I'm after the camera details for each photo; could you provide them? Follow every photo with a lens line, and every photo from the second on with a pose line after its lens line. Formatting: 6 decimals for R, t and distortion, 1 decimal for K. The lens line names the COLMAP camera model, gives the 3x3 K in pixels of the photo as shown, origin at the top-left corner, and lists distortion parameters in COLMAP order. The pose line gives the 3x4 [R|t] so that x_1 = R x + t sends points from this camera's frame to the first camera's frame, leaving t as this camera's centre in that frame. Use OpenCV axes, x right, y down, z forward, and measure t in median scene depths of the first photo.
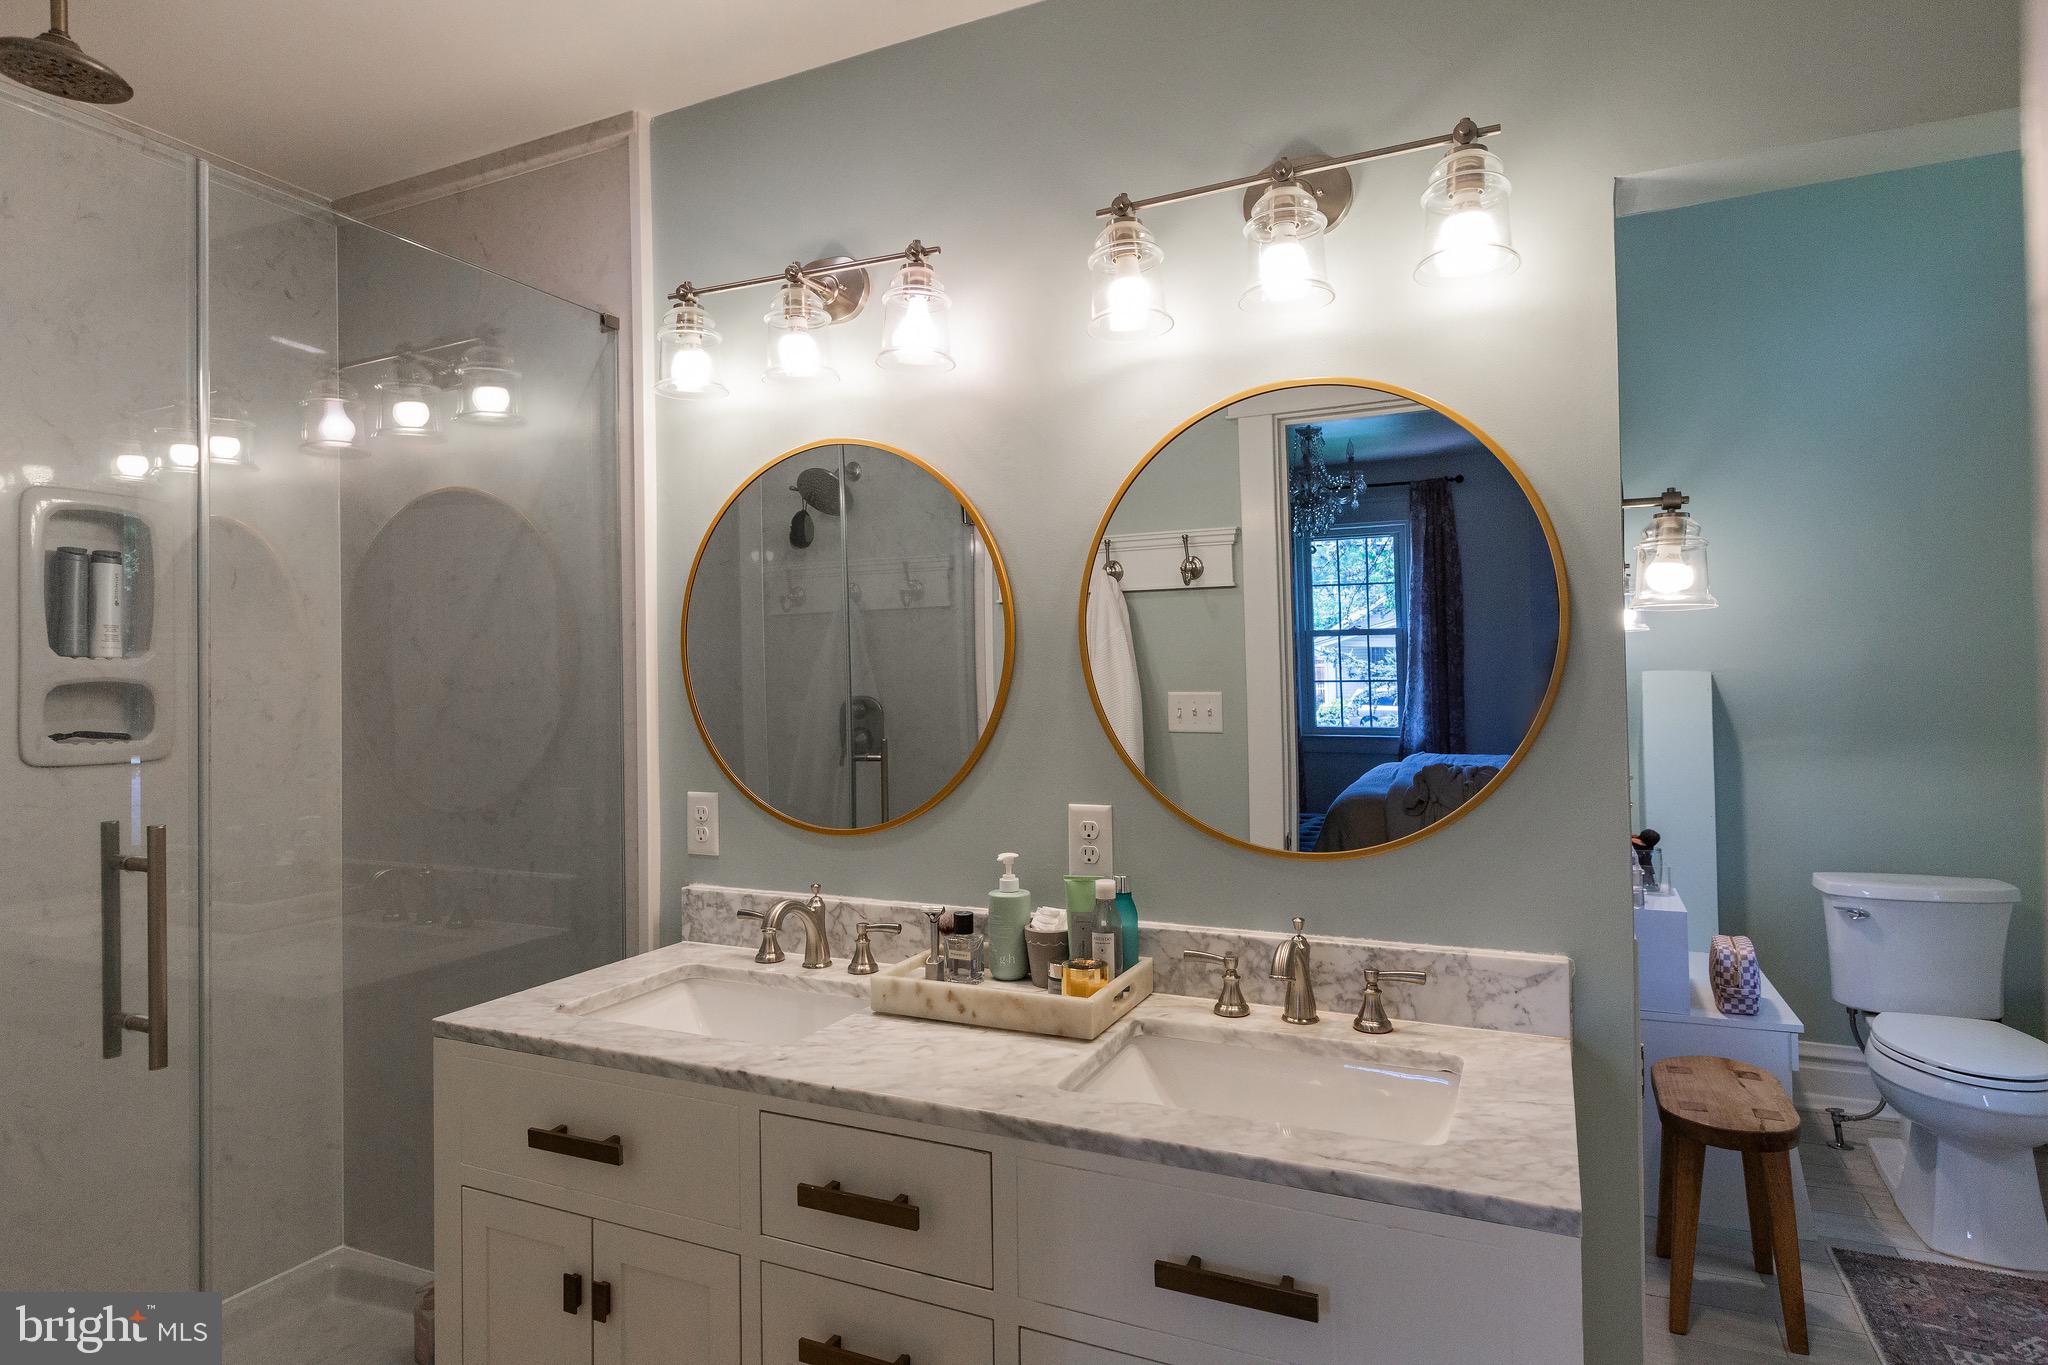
lens RADIAL K [[1142.0, 0, 1024.7], [0, 1142.0, 672.7], [0, 0, 1]] dist [-0.005169, 0.005574]
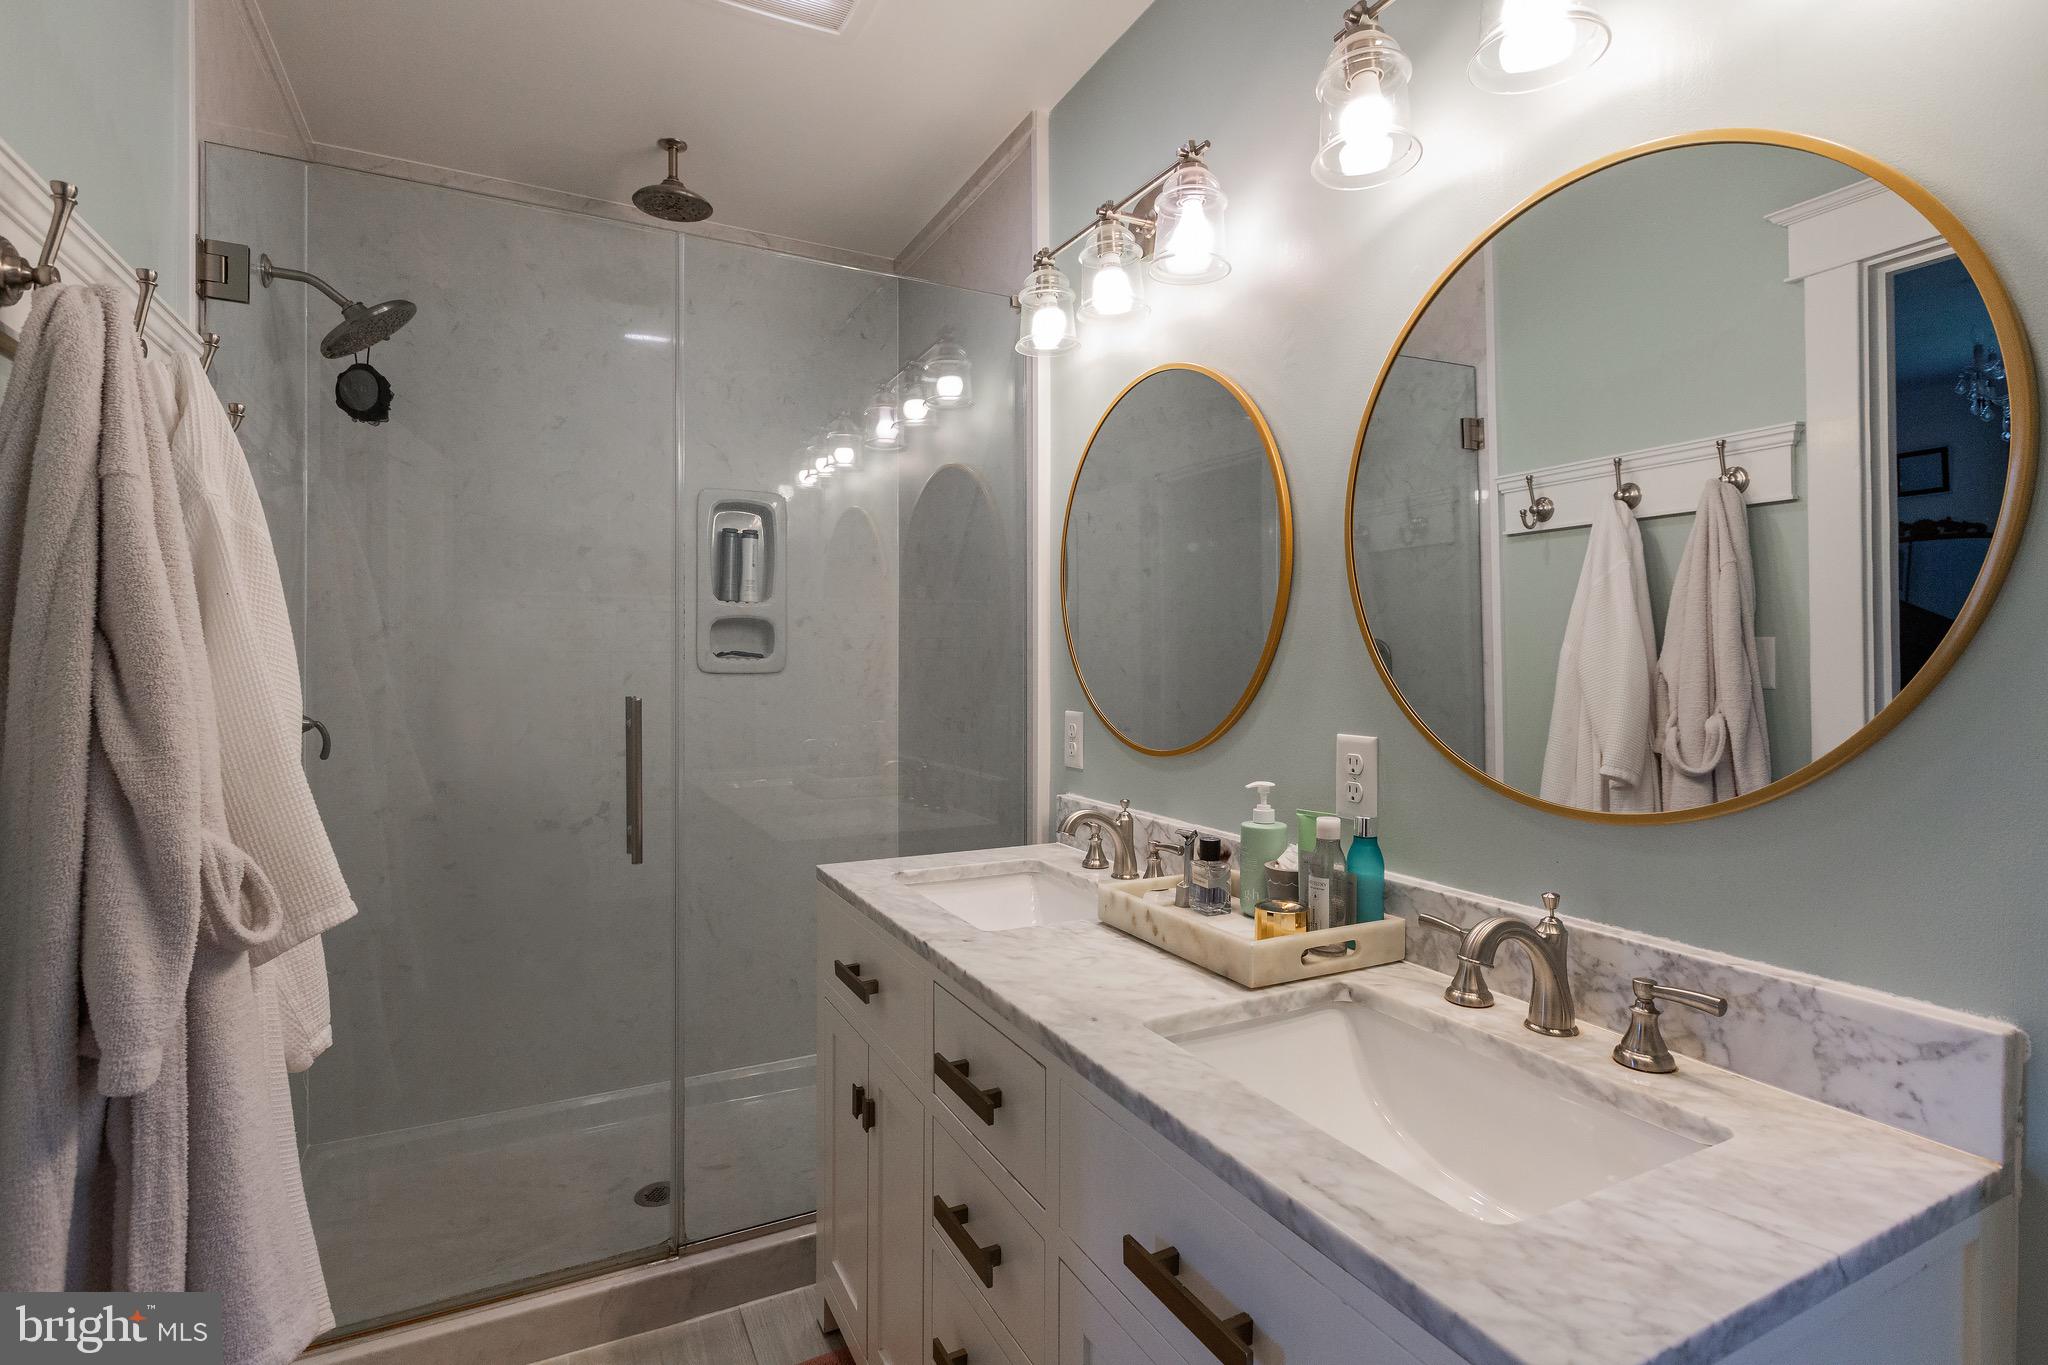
lens RADIAL K [[994.1, 0, 1022.7], [0, 994.1, 678.5], [0, 0, 1]] dist [-0.008882, 0.000293]
pose [[0.781575, 0.025962, -0.623271, 0.353269], [-0.010405, 0.999537, 0.028587, 0.057253], [0.623724, -0.015858, 0.781483, 0.268323]]
